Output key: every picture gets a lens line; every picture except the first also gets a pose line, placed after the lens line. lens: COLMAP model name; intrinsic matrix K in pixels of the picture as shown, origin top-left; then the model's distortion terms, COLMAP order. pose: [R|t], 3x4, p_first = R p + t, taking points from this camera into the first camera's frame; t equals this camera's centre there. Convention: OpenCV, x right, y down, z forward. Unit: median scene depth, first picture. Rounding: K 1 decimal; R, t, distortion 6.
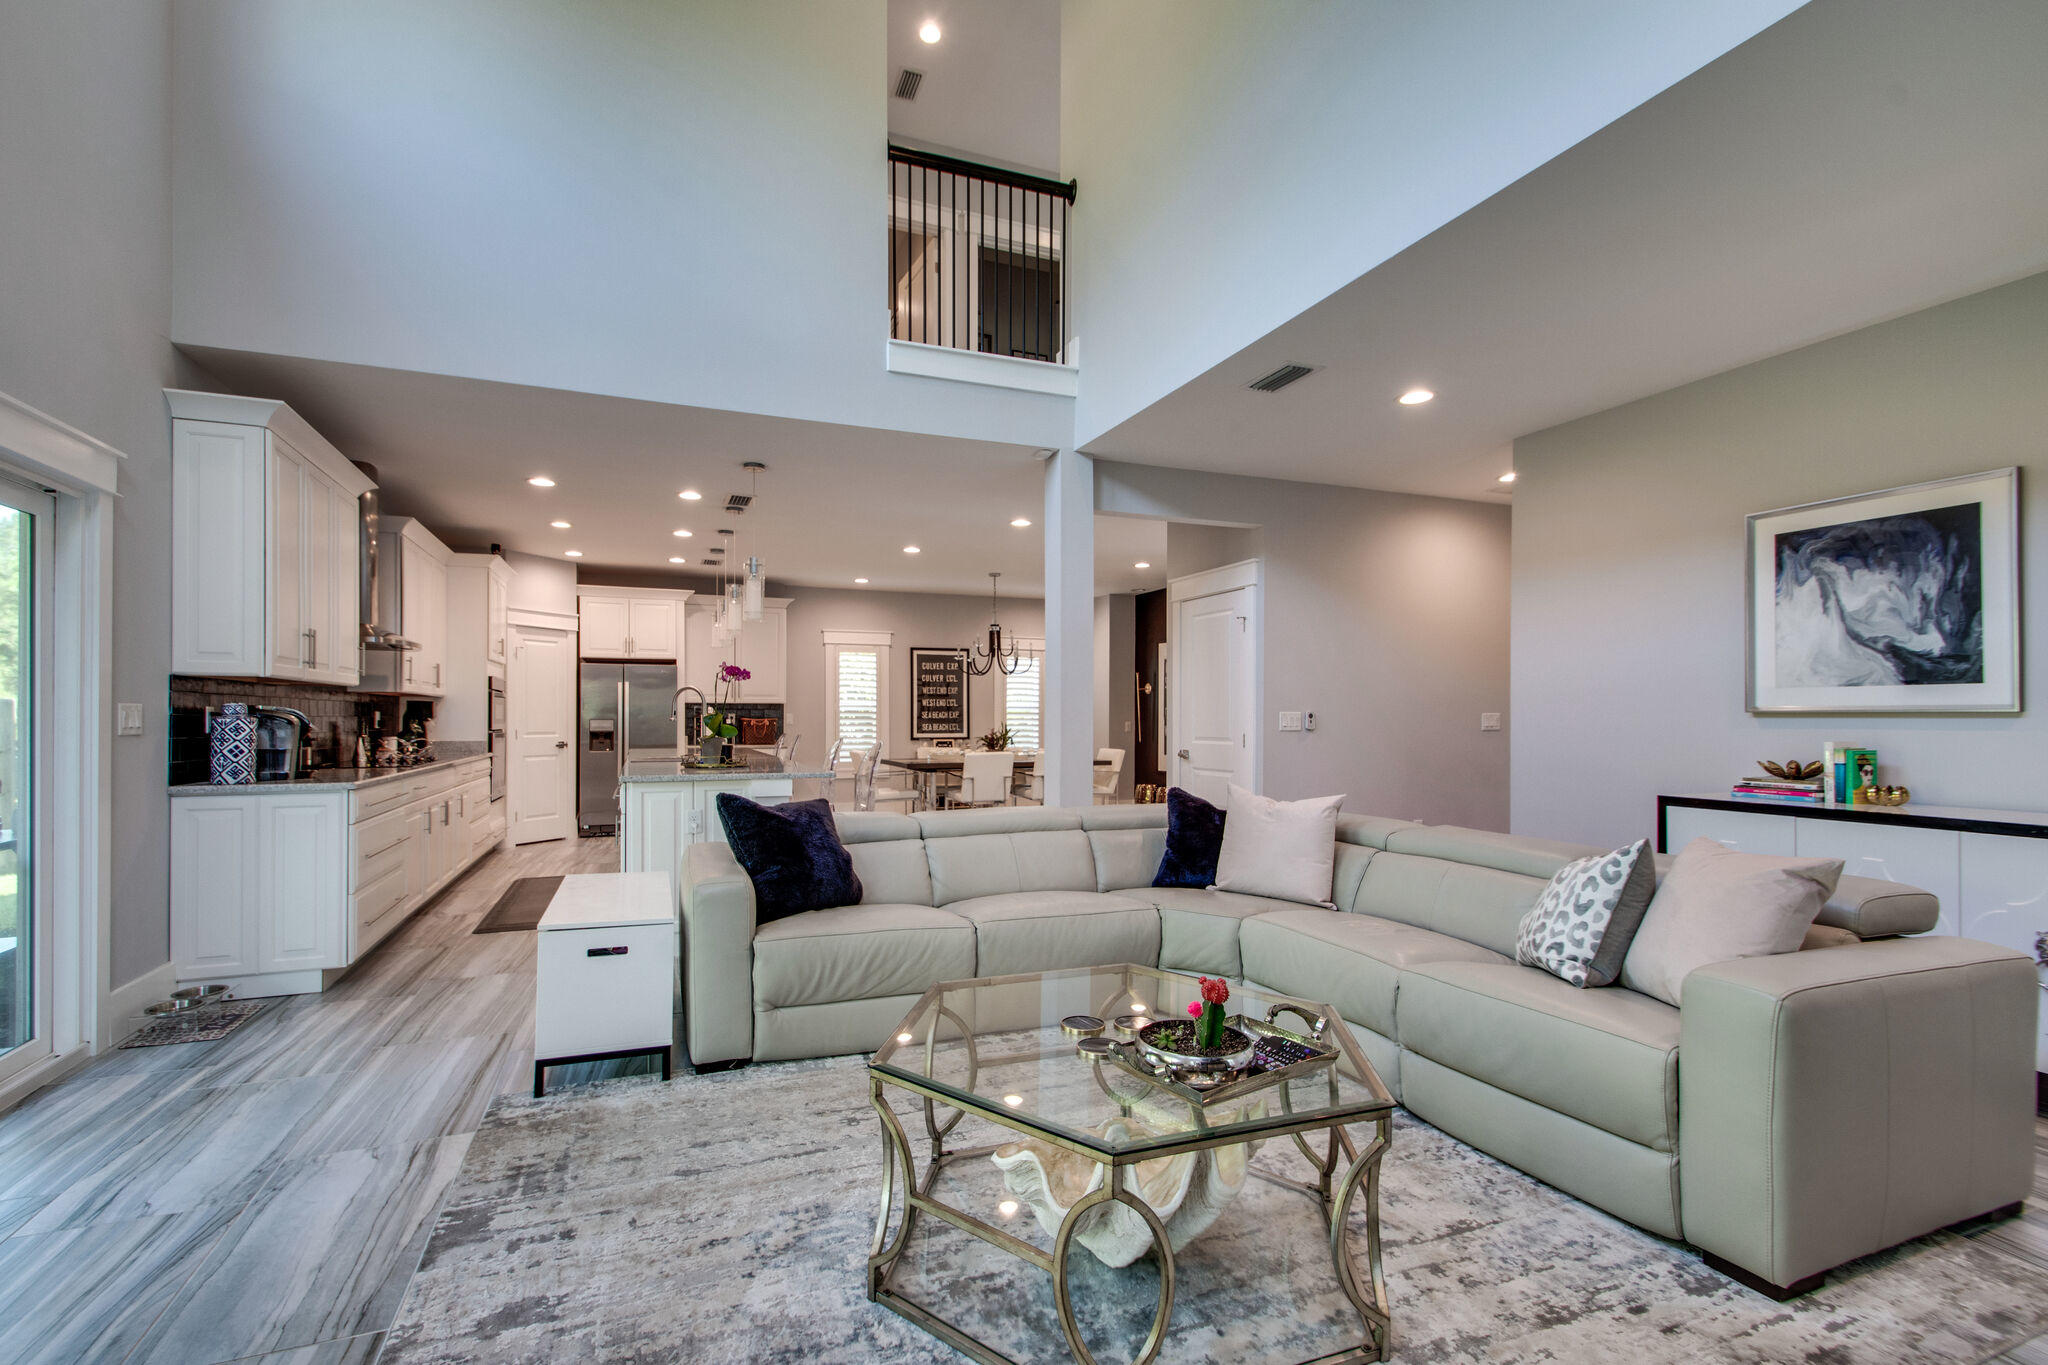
lens RADIAL K [[921.3, 0, 999.1], [0, 921.3, 706.3], [0, 0, 1]] dist [0.014841, -0.009620]
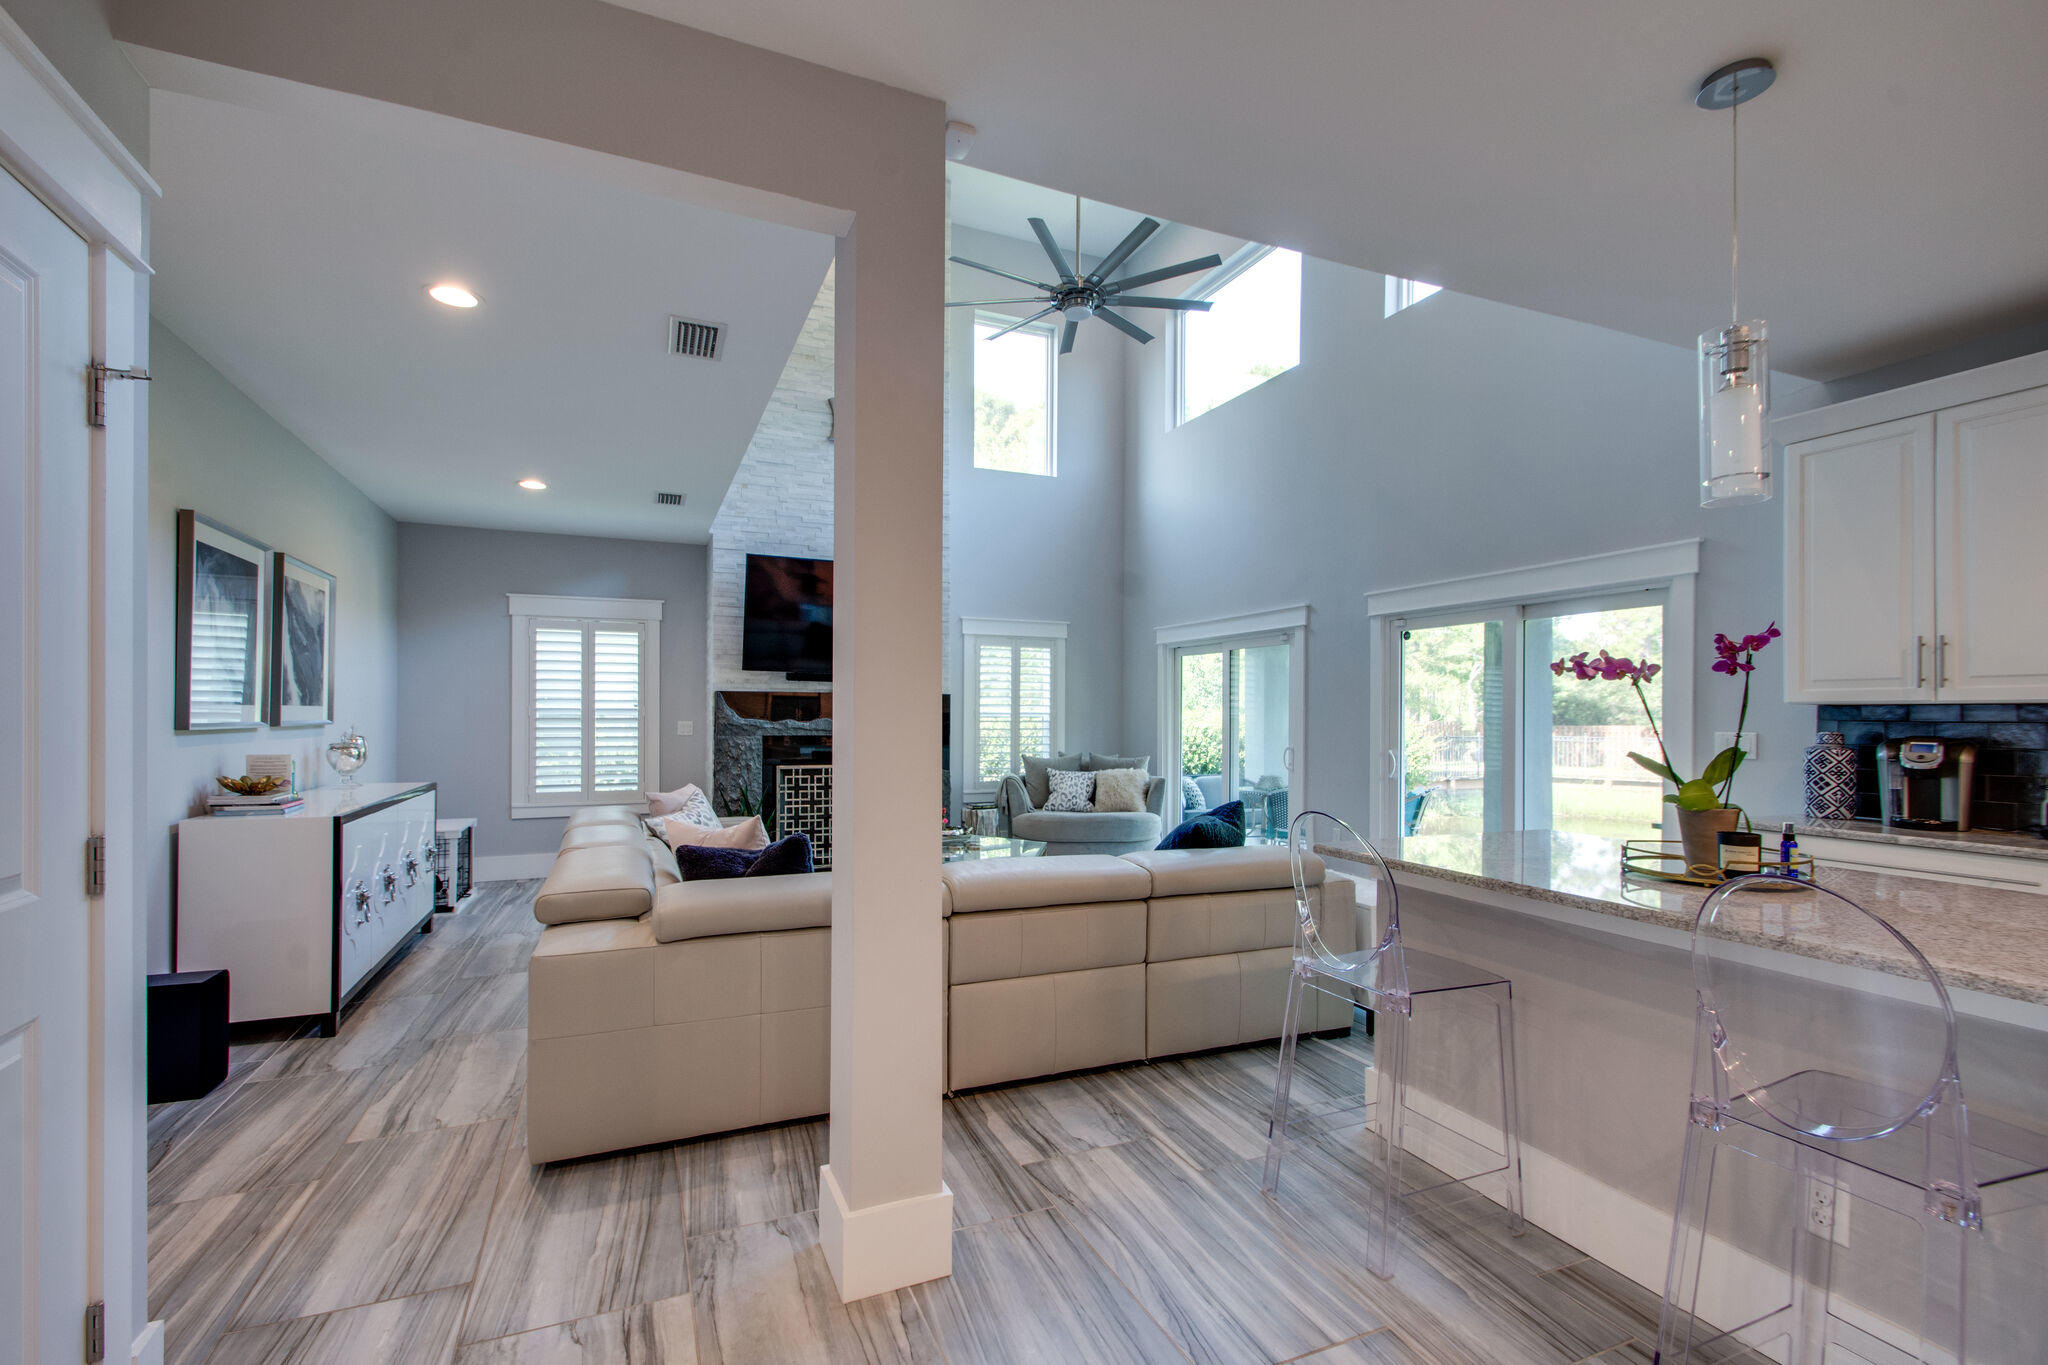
lens RADIAL K [[886.7, 0, 1008.8], [0, 886.7, 712.3], [0, 0, 1]] dist [0.011915, -0.003670]
pose [[-0.999473, -0.008652, -0.031274, 0.026402], [-0.008142, 0.999832, -0.016420, -0.001326], [0.031411, -0.016157, -0.999376, 0.824026]]
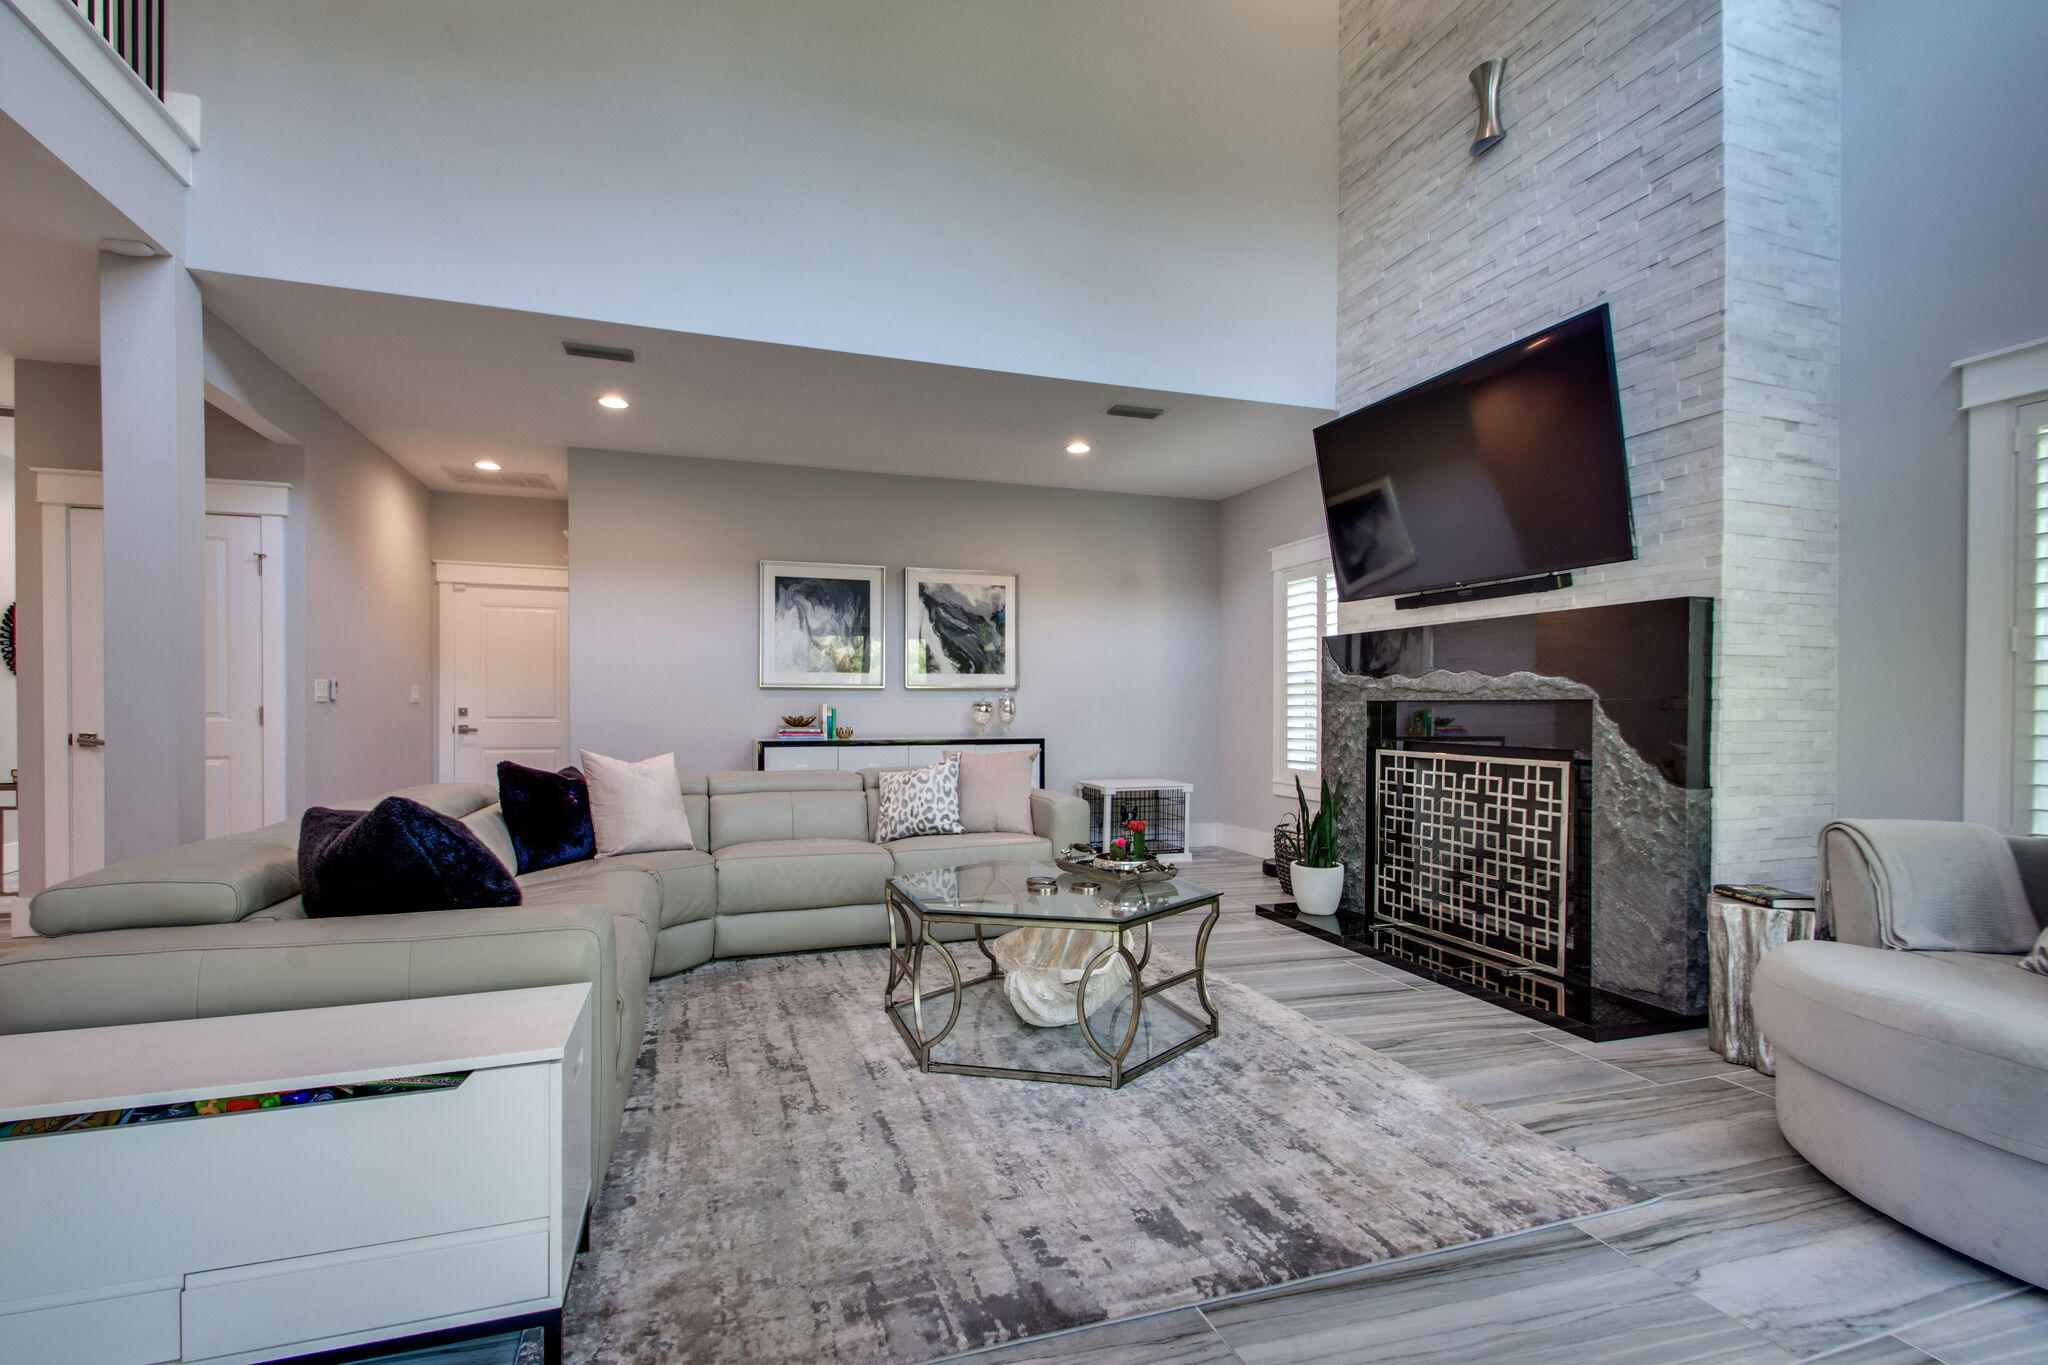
lens RADIAL K [[921.3, 0, 987.1], [0, 921.3, 713.4], [0, 0, 1]] dist [0.014841, -0.009620]
pose [[0.058983, -0.013892, 0.998162, -0.308424], [-0.013506, 0.999801, 0.014713, 0.010118], [-0.998168, -0.014349, 0.058783, 0.223696]]
